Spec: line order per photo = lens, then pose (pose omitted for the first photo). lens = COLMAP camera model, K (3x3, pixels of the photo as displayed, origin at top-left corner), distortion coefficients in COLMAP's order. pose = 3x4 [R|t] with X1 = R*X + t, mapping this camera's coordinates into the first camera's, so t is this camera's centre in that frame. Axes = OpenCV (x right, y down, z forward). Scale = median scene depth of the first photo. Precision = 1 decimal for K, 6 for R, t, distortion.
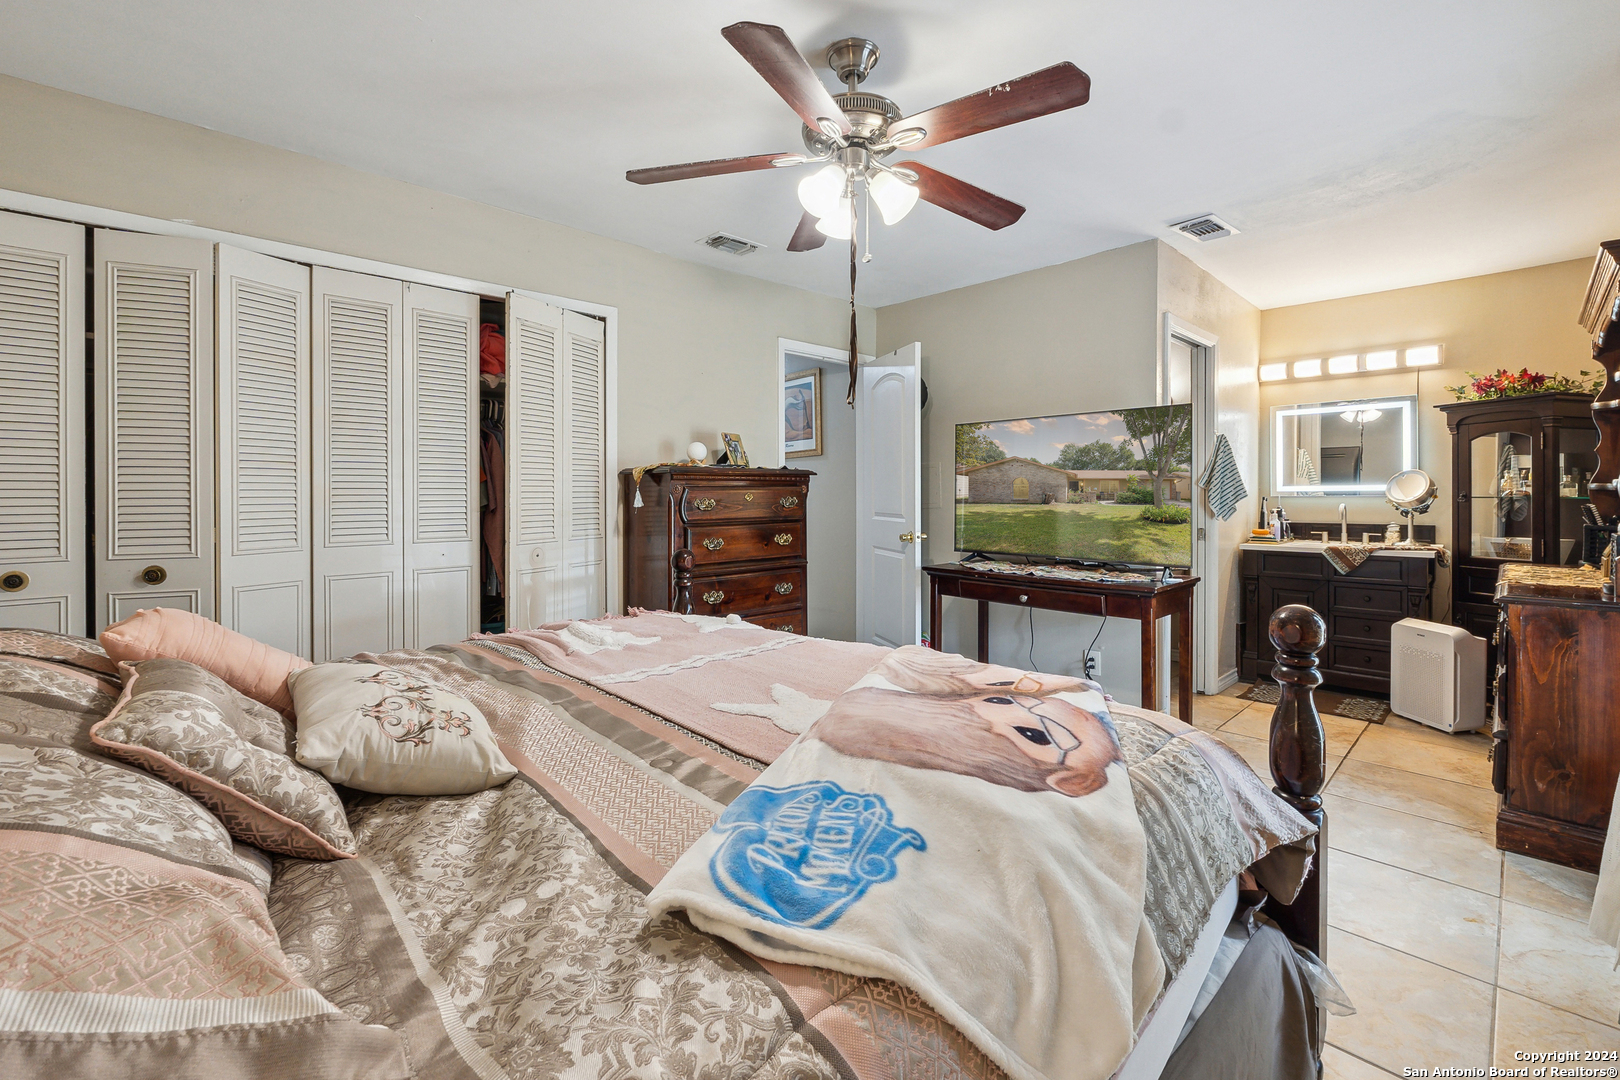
lens RADIAL K [[704.0, 0, 810.7], [0, 704.0, 535.1], [0, 0, 1]] dist [-0.005502, -0.000269]
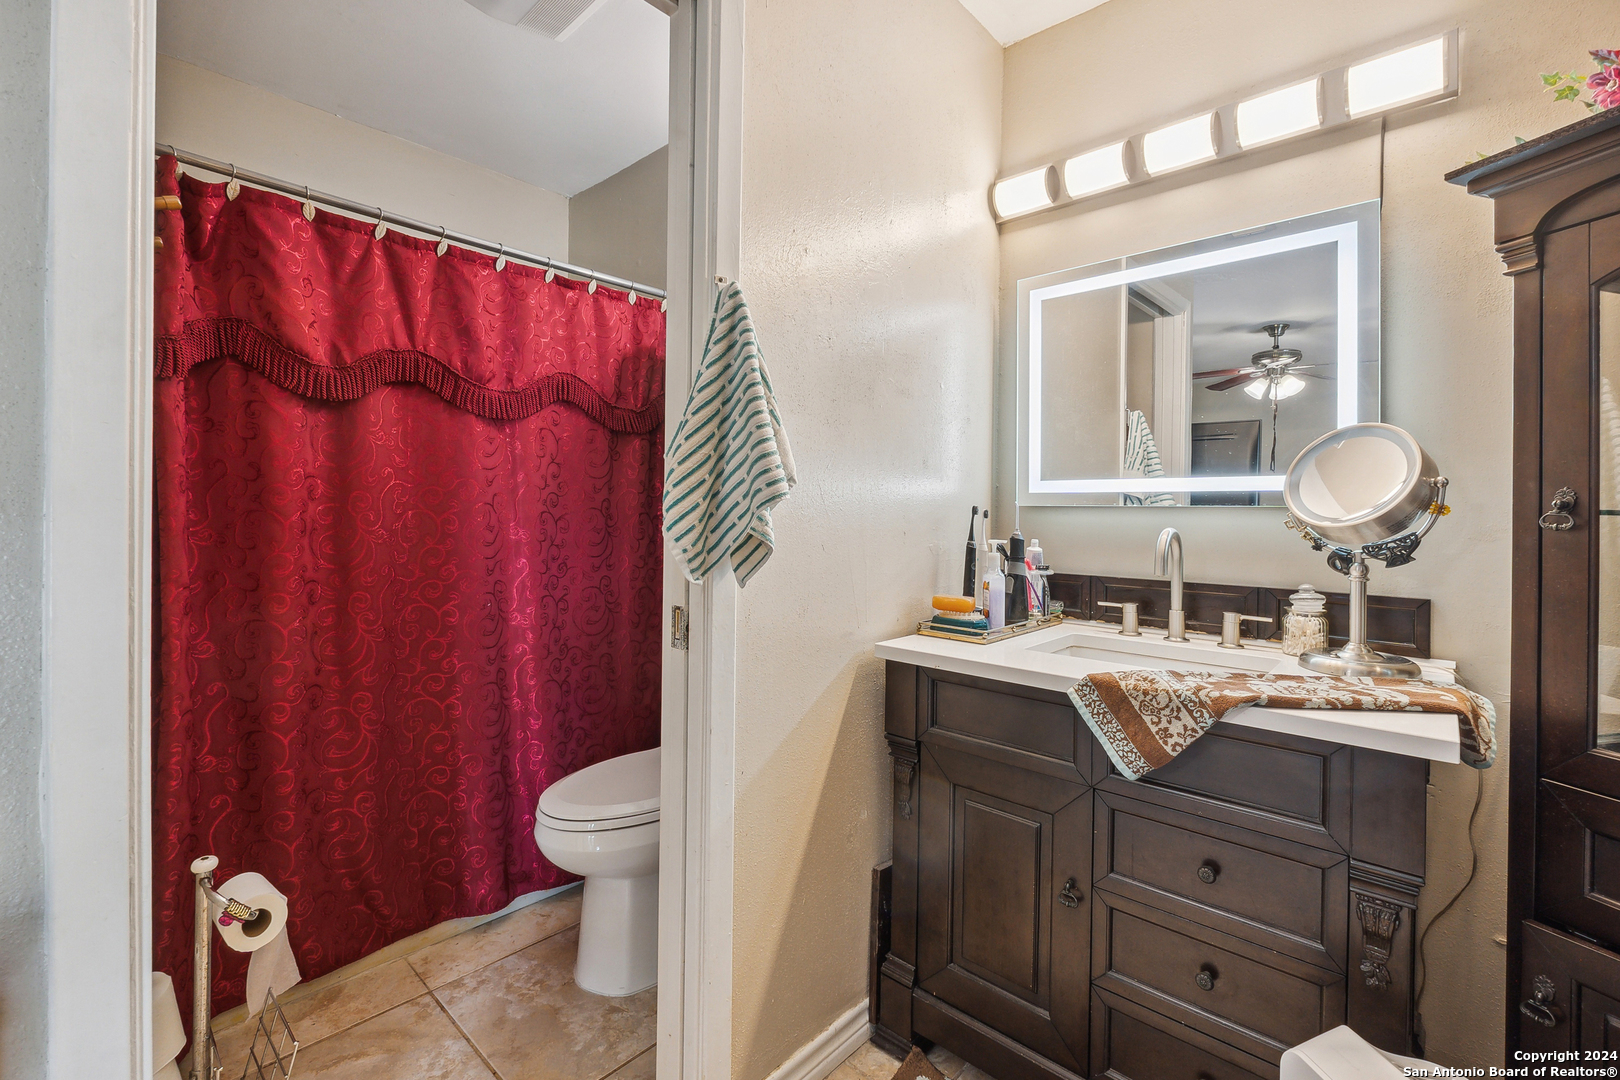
lens RADIAL K [[704.0, 0, 801.9], [0, 704.0, 547.8], [0, 0, 1]] dist [-0.005502, -0.000269]
pose [[0.998525, 0.008398, 0.053641, 0.577784], [-0.008533, 0.999961, 0.002276, -0.035202], [-0.053619, -0.002730, 0.998558, 0.685354]]
